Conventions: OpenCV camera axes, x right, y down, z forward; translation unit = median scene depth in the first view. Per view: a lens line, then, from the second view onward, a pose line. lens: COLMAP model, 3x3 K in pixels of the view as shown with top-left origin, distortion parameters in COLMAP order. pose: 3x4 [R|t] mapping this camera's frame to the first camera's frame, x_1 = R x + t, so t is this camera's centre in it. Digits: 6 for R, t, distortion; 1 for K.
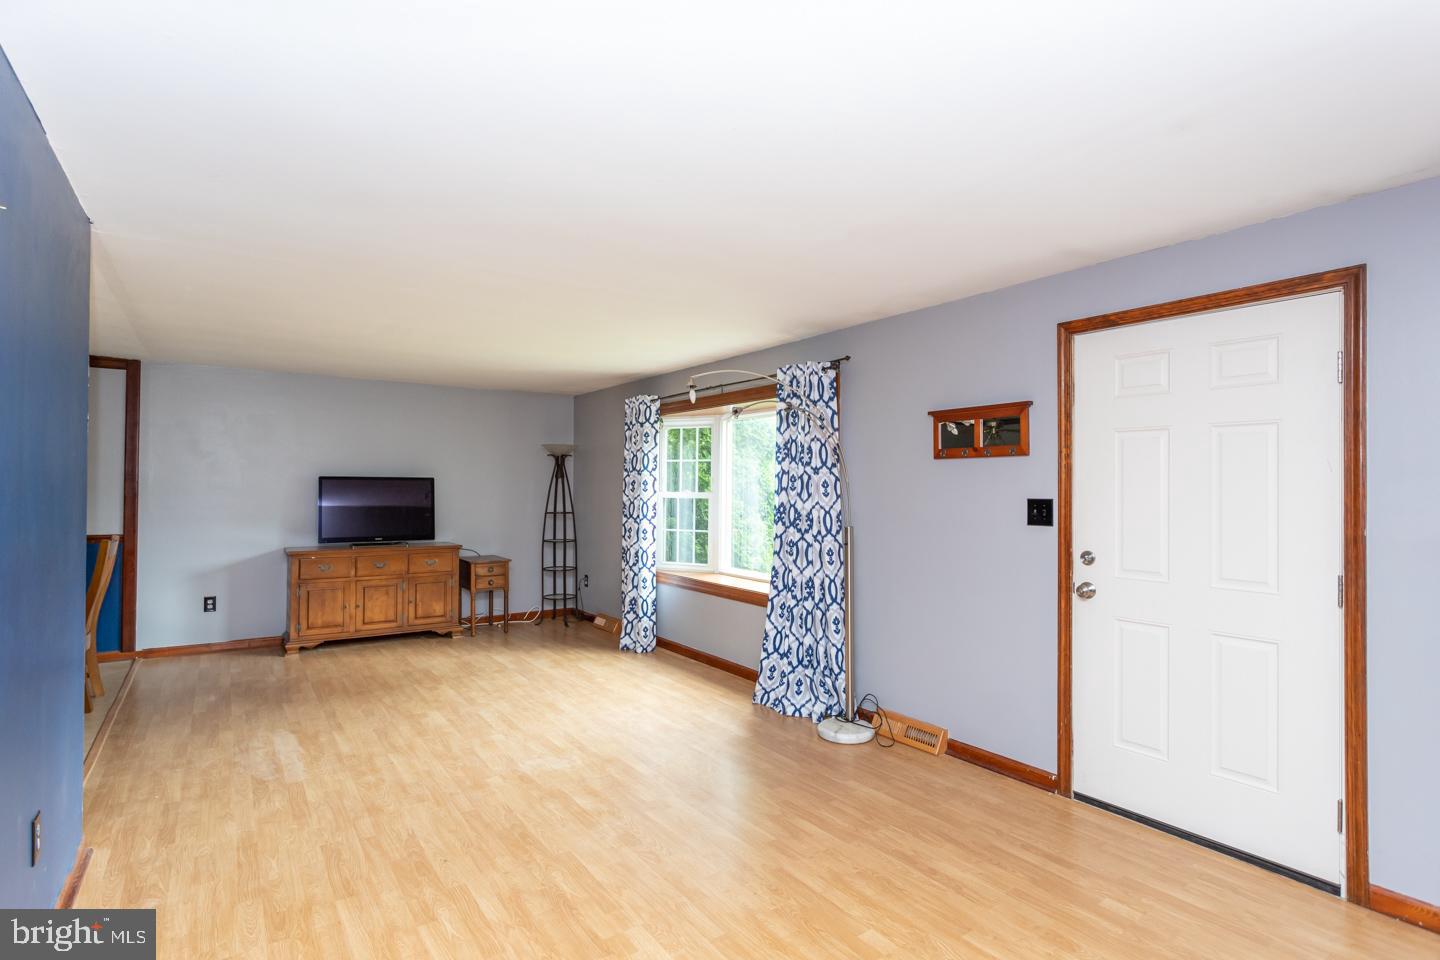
lens RADIAL K [[708.6, 0, 720.0], [0, 708.6, 480.0], [0, 0, 1]] dist [-0.012119, -0.000411]
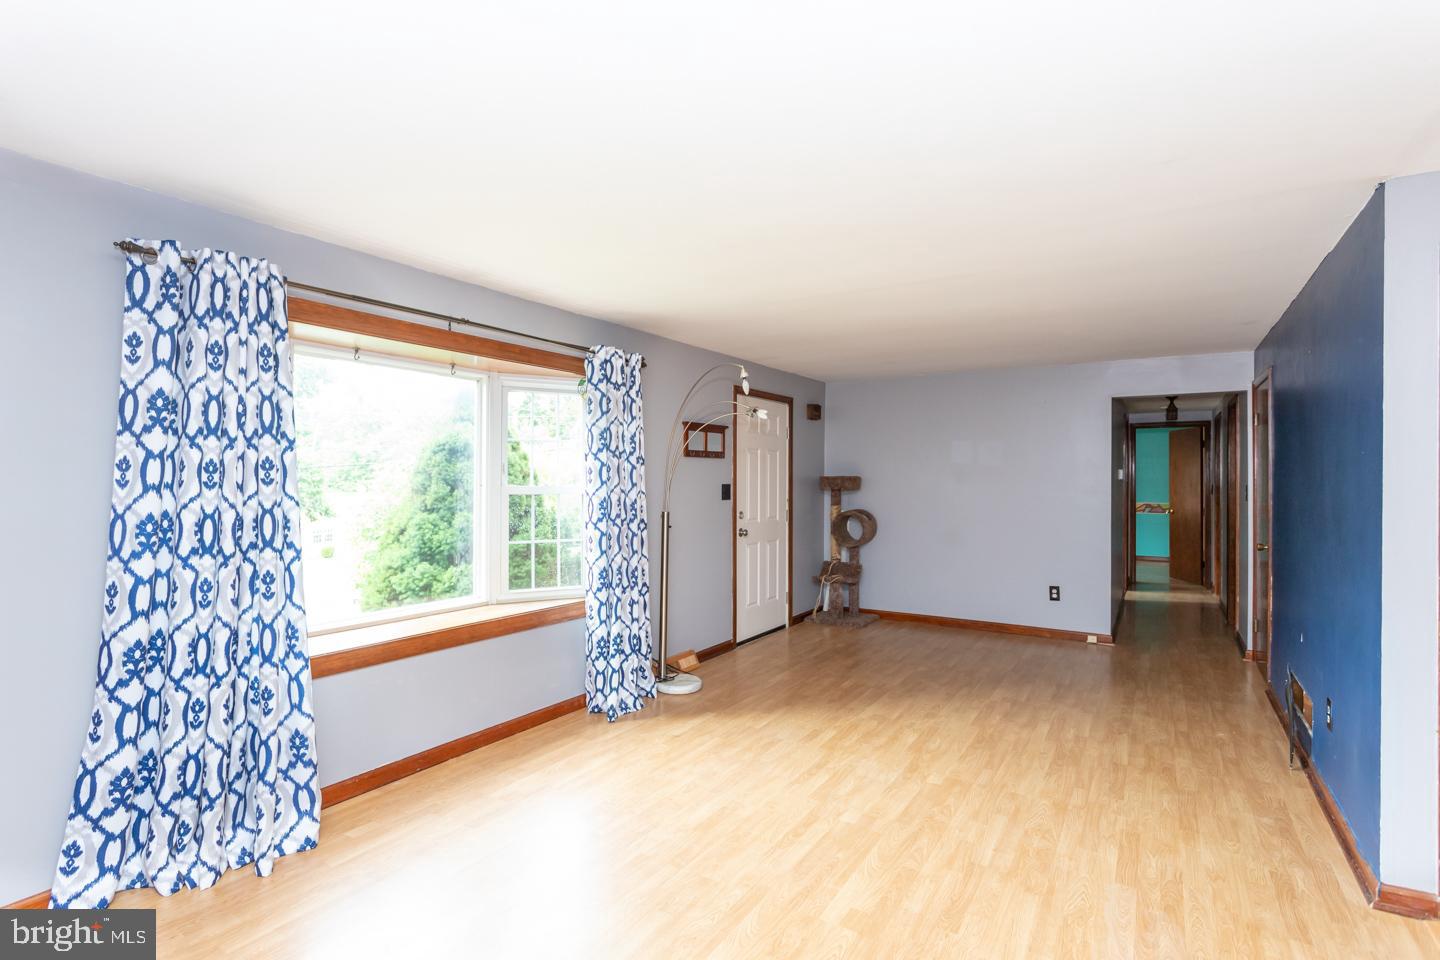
lens RADIAL K [[699.1, 0, 720.0], [0, 699.1, 480.0], [0, 0, 1]] dist [-0.002500, -0.000104]
pose [[-0.386968, -0.009839, 0.922040, -1.096141], [-0.019013, 0.999816, 0.002689, 0.012705], [-0.921897, -0.016490, -0.387084, 1.660894]]
